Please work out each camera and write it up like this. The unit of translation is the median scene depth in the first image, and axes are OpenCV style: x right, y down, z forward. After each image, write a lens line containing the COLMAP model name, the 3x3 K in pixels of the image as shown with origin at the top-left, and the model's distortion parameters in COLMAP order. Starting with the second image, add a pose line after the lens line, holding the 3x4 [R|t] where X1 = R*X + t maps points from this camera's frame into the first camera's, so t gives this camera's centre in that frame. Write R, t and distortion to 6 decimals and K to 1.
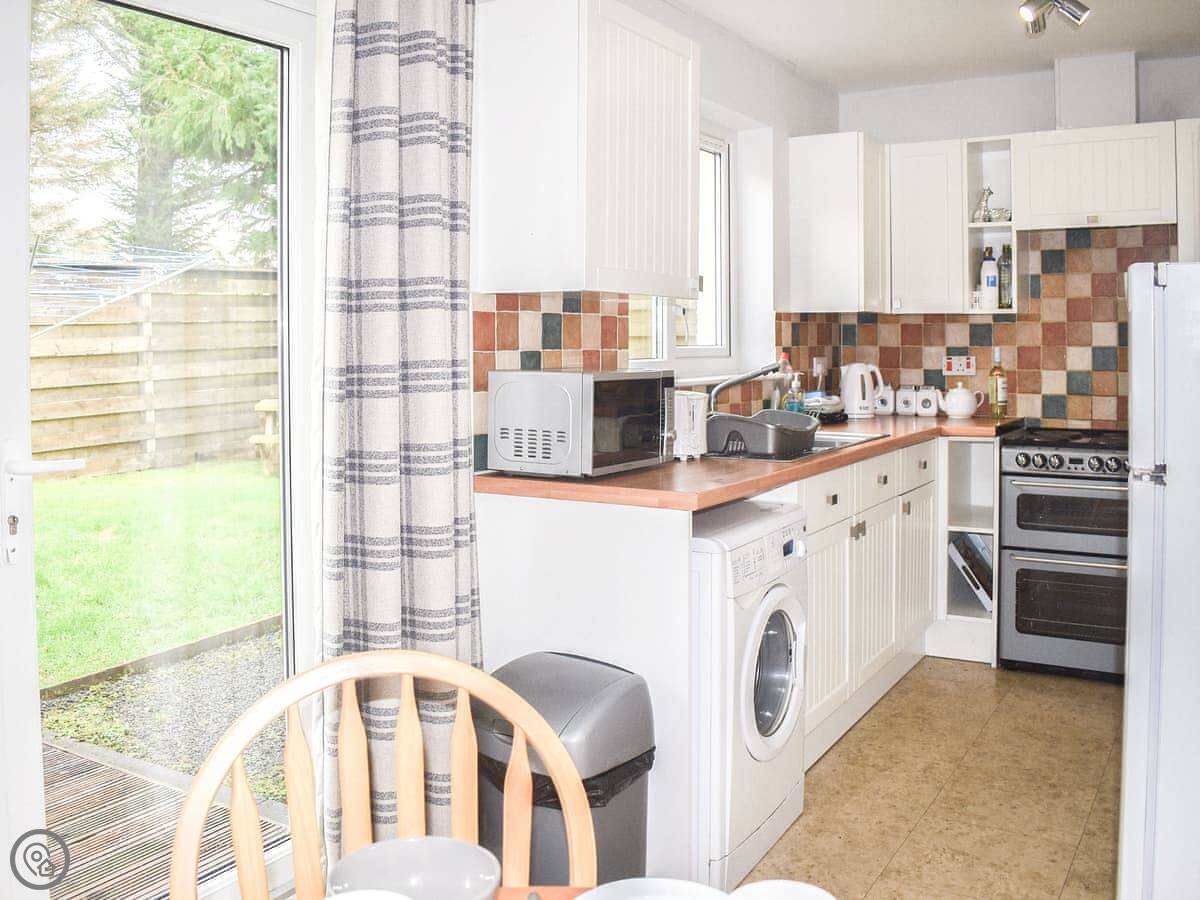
lens RADIAL K [[1127.8, 0, 600.7], [0, 1127.8, 454.1], [0, 0, 1]] dist [-0.090764, 0.000000]
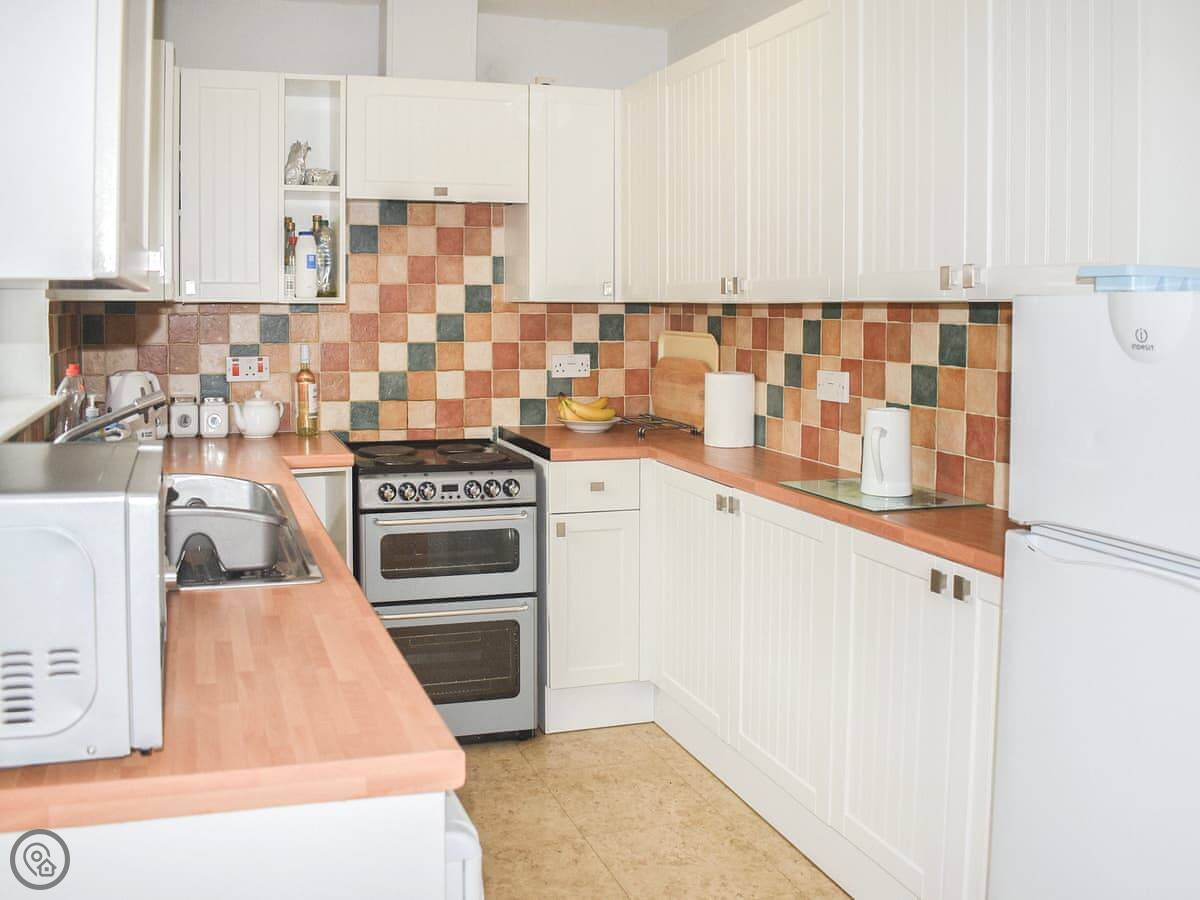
lens RADIAL K [[1127.8, 0, 598.3], [0, 1127.8, 438.0], [0, 0, 1]] dist [-0.090764, 0.000000]
pose [[0.661376, -0.072167, 0.746575, -0.101870], [0.060472, 0.997251, 0.042827, -0.052408], [-0.747613, 0.016822, 0.663922, 0.324650]]
